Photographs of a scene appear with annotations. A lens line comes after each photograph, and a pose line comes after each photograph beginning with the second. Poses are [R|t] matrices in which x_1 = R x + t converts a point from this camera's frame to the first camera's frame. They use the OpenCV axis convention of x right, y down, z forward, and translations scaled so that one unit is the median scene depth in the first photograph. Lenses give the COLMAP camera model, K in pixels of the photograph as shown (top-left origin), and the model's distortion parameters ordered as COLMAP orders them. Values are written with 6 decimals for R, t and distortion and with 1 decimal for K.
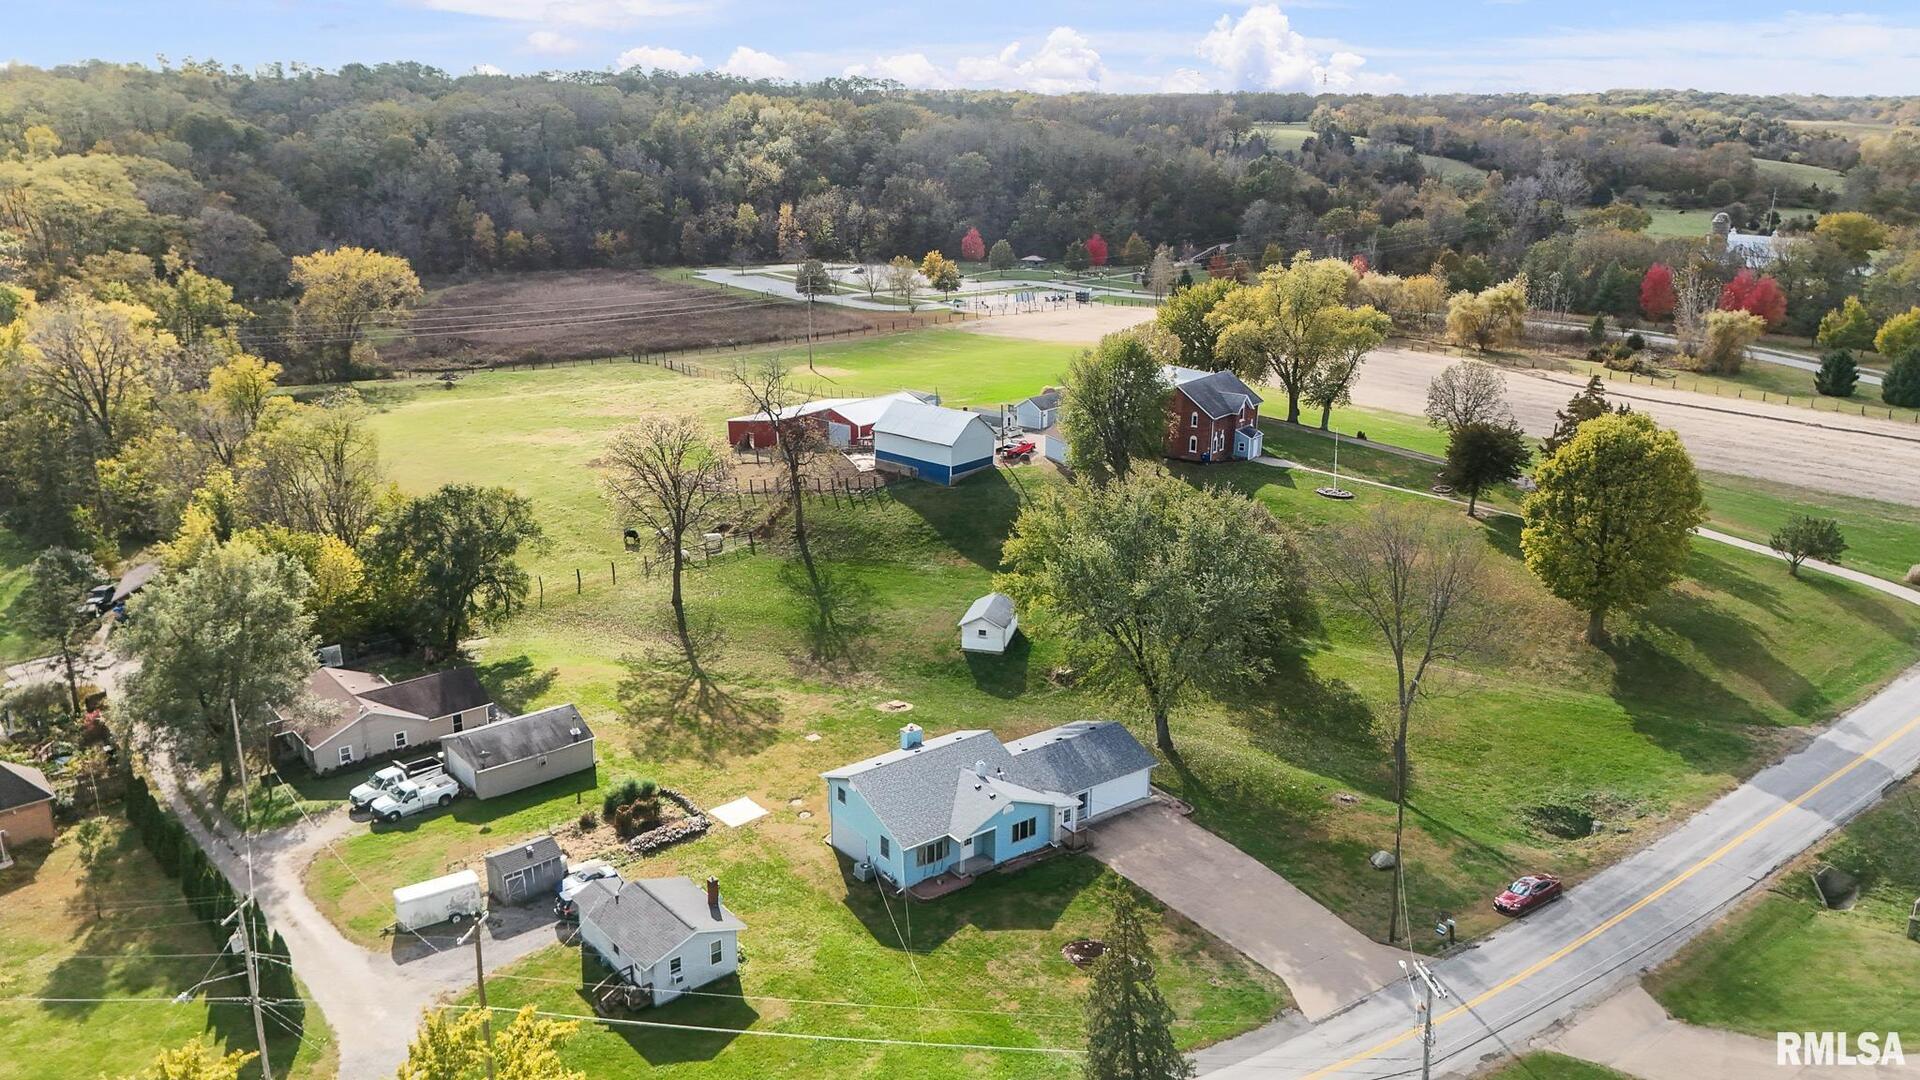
lens RADIAL K [[1407.6, 0, 957.7], [0, 1407.6, 526.3], [0, 0, 1]] dist [0.072981, -0.068751]
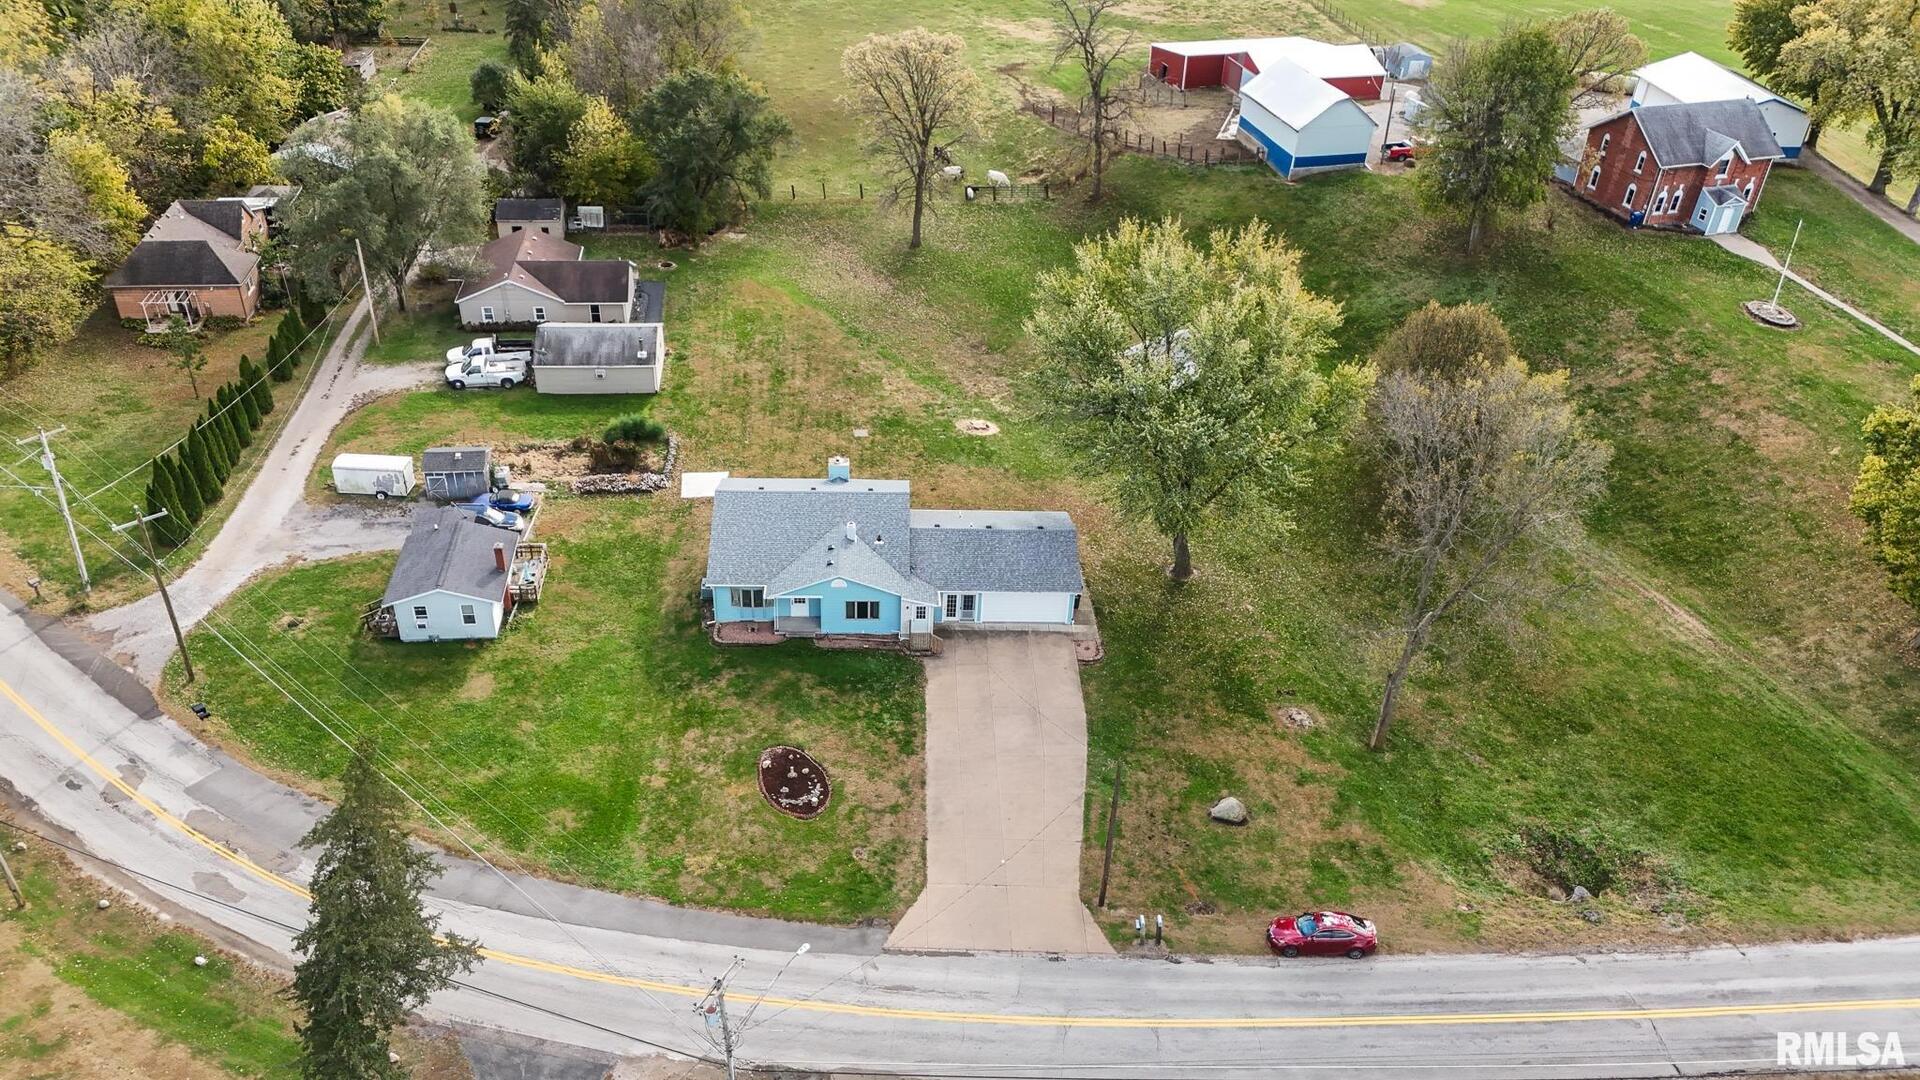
lens RADIAL K [[1407.6, 0, 957.7], [0, 1407.6, 526.3], [0, 0, 1]] dist [0.072981, -0.068751]
pose [[0.827932, 0.334070, -0.450474, 0.424830], [-0.192656, 0.923763, 0.330975, -0.122619], [0.526700, -0.187239, 0.829174, 0.274348]]
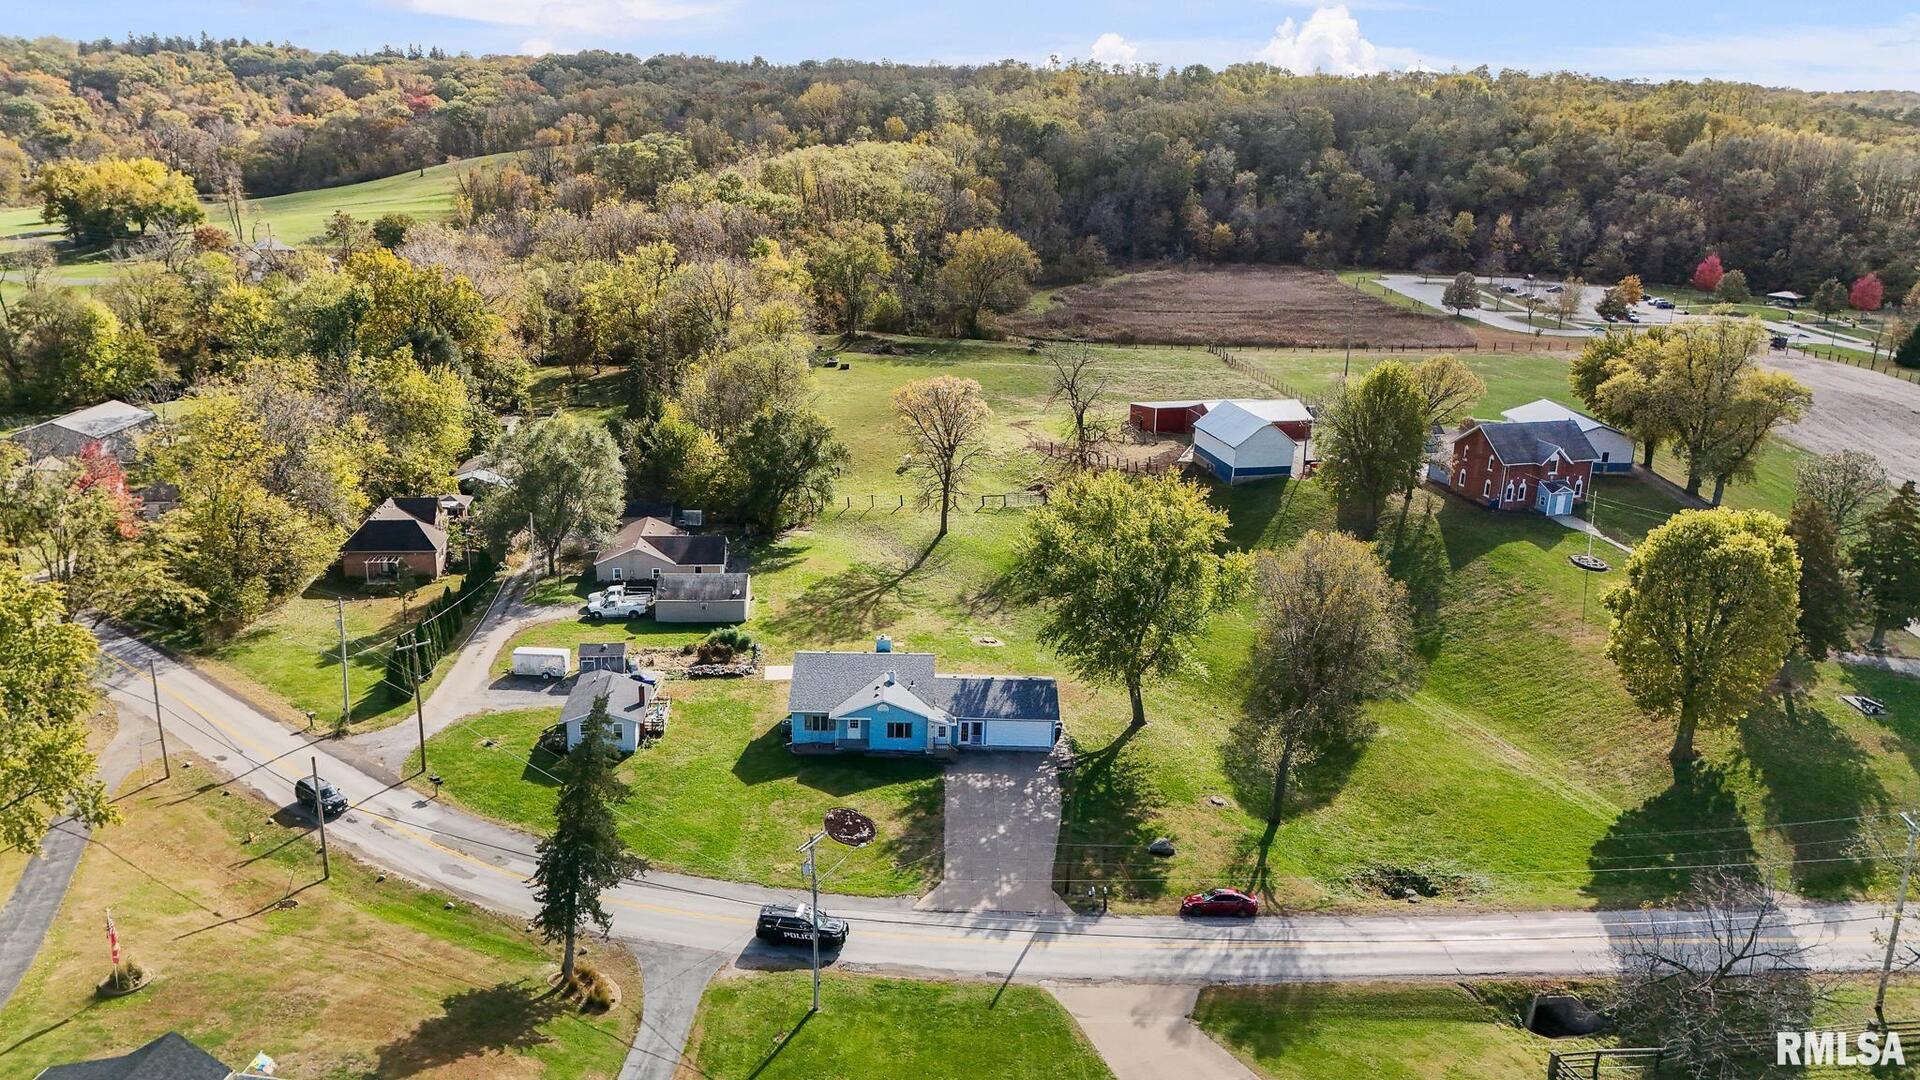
lens RADIAL K [[1421.9, 0, 956.1], [0, 1421.9, 515.0], [0, 0, 1]] dist [0.102072, -0.152273]
pose [[0.815468, 0.183949, -0.548794, 0.649935], [-0.187440, 0.980988, 0.050293, -0.034990], [0.547611, 0.061854, 0.834444, -0.013553]]
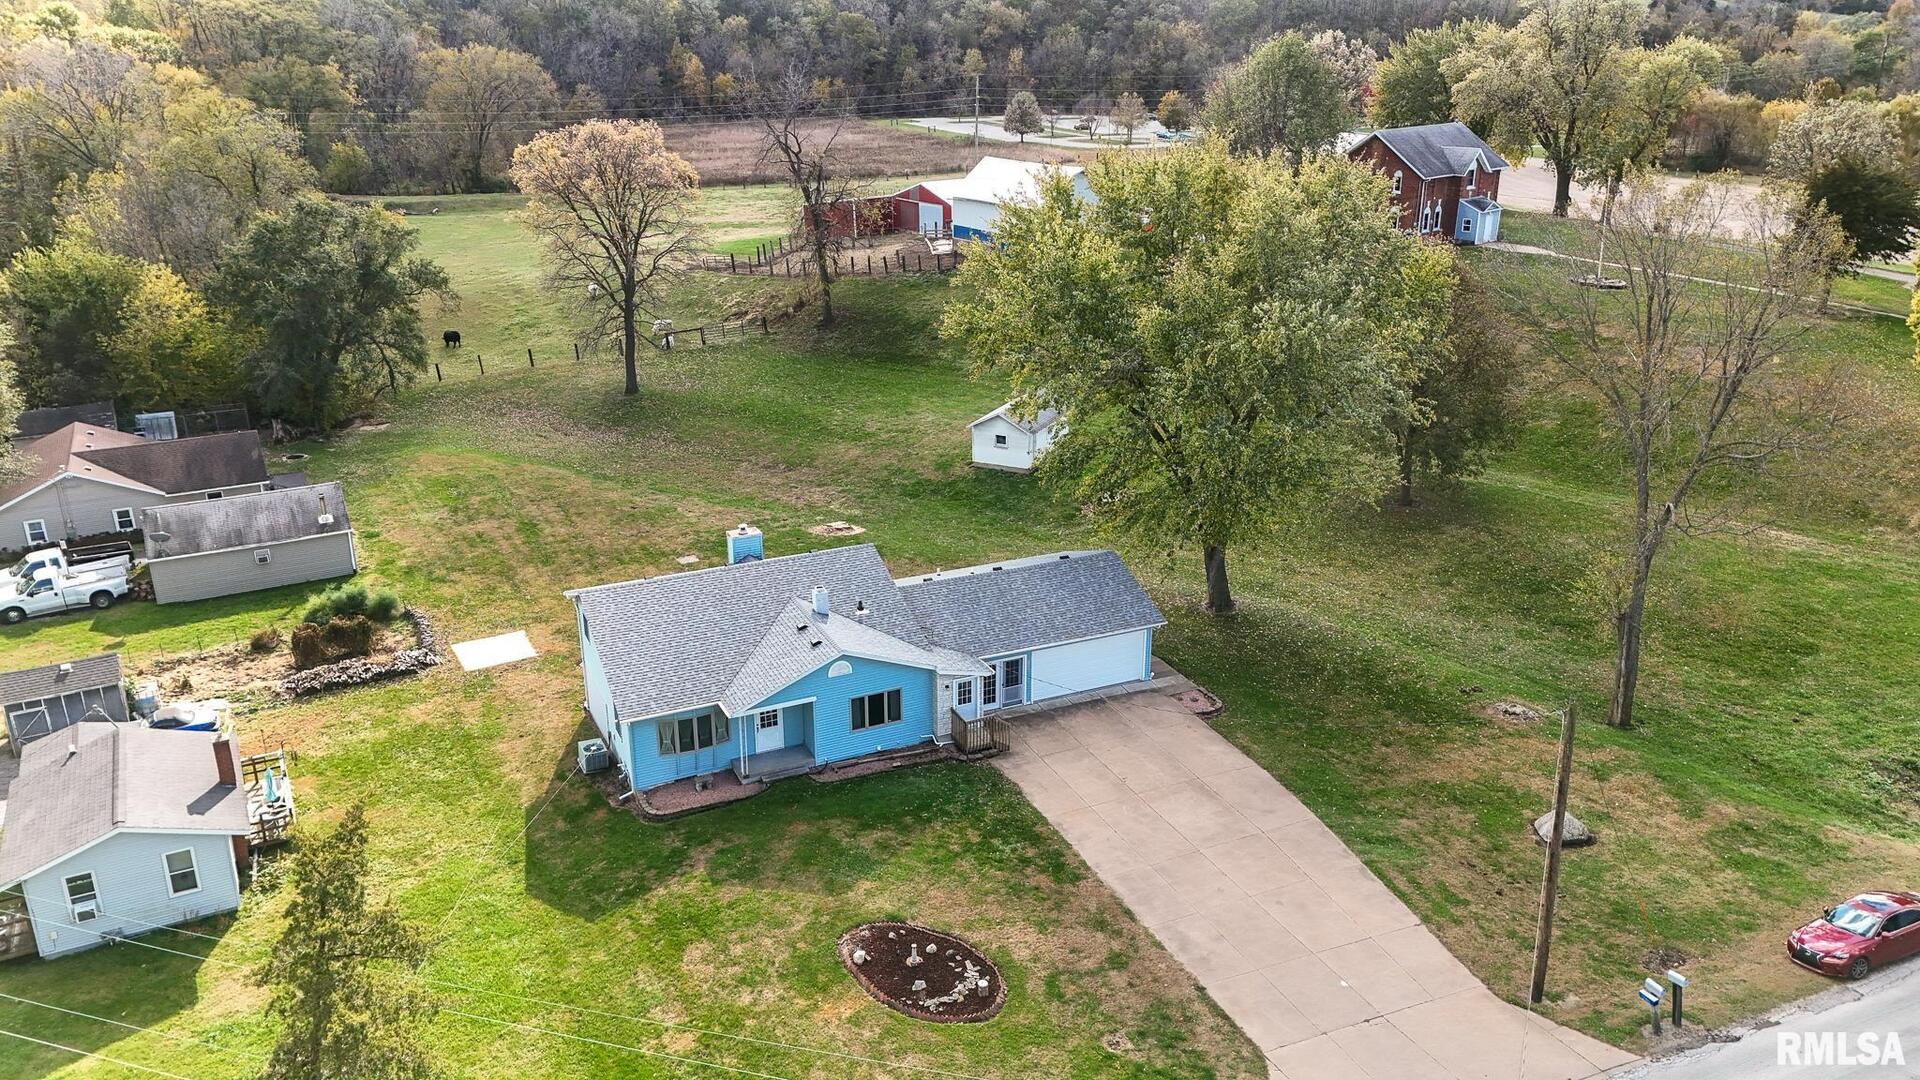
lens RADIAL K [[1407.6, 0, 957.7], [0, 1407.6, 526.3], [0, 0, 1]] dist [0.072981, -0.068751]
pose [[0.978713, 0.060832, -0.196012, 0.163021], [-0.049525, 0.996841, 0.062085, 0.094959], [0.199170, -0.051055, 0.978634, 0.414080]]
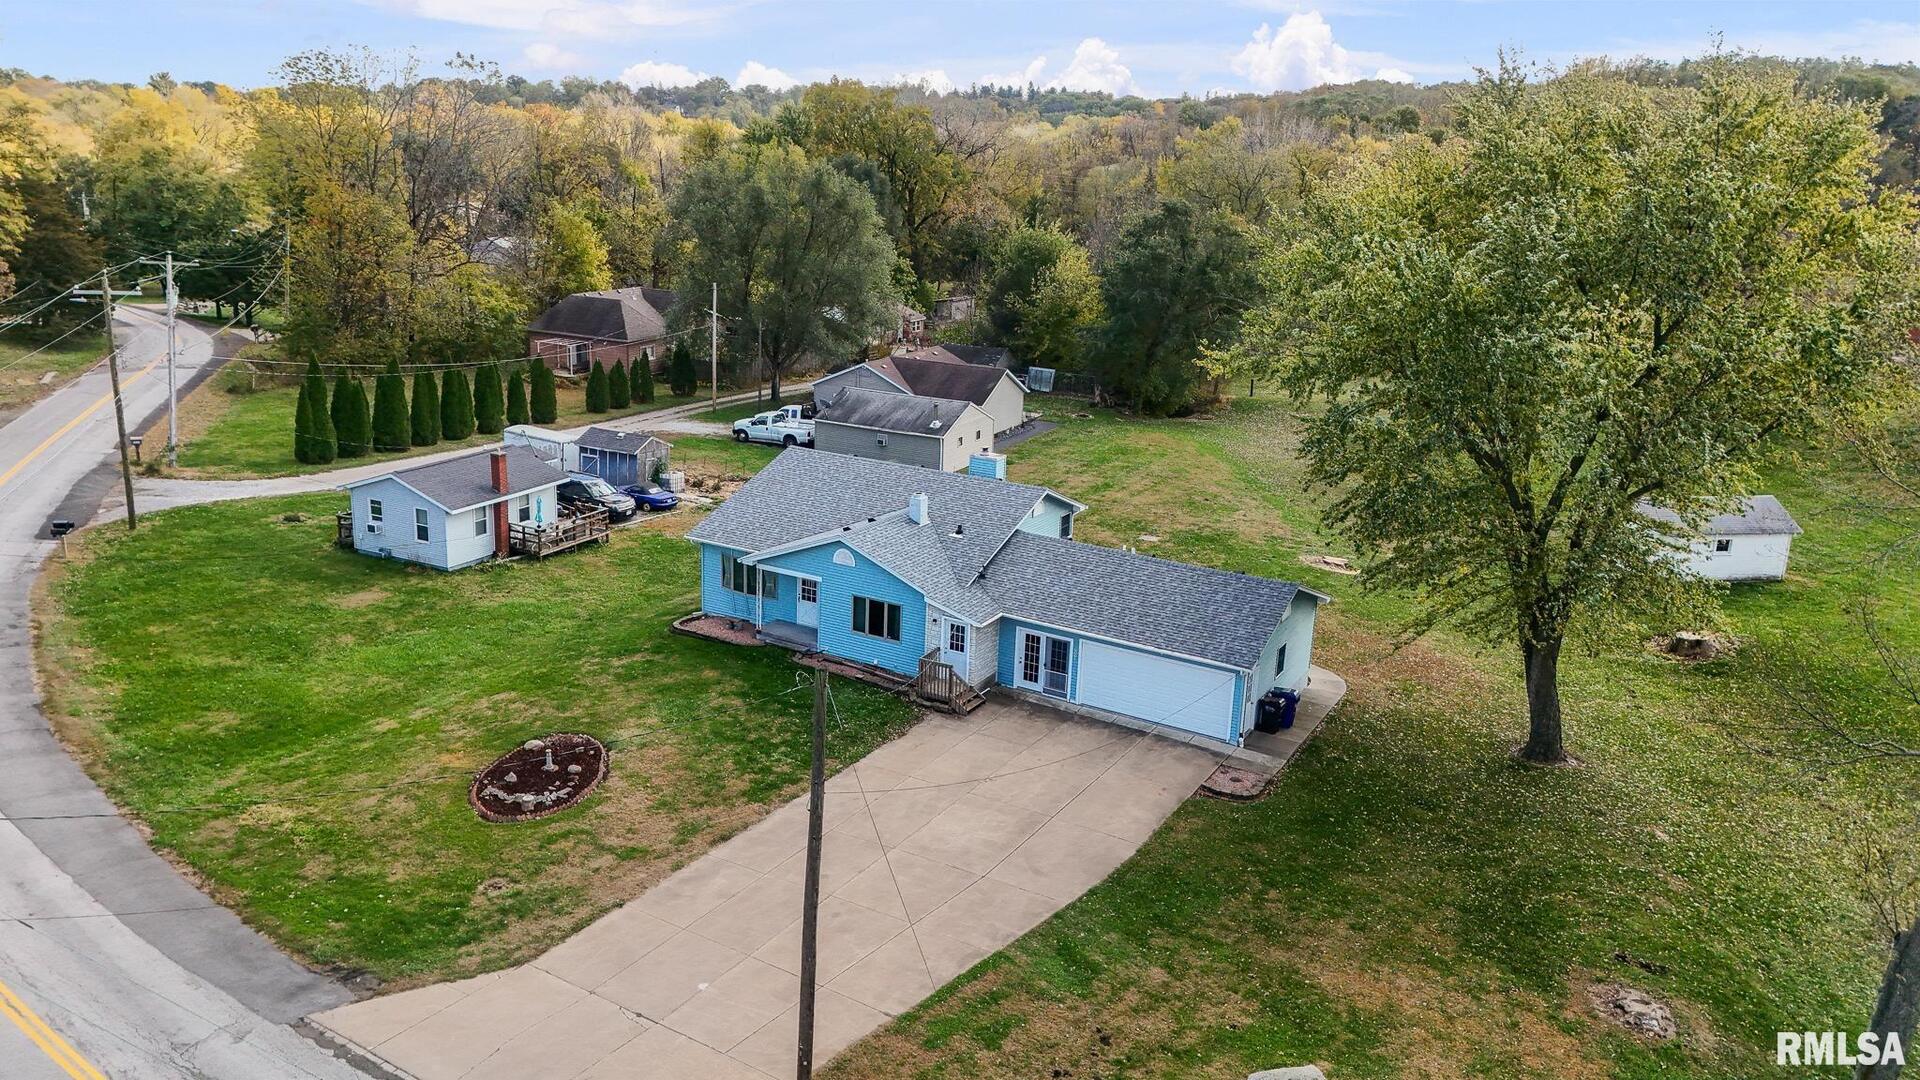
lens RADIAL K [[1407.6, 0, 957.7], [0, 1407.6, 526.3], [0, 0, 1]] dist [0.072981, -0.068751]
pose [[0.400048, 0.250727, -0.881531, 0.451876], [-0.292668, 0.946440, 0.136372, 0.092061], [0.868509, 0.203440, 0.452001, 0.698289]]
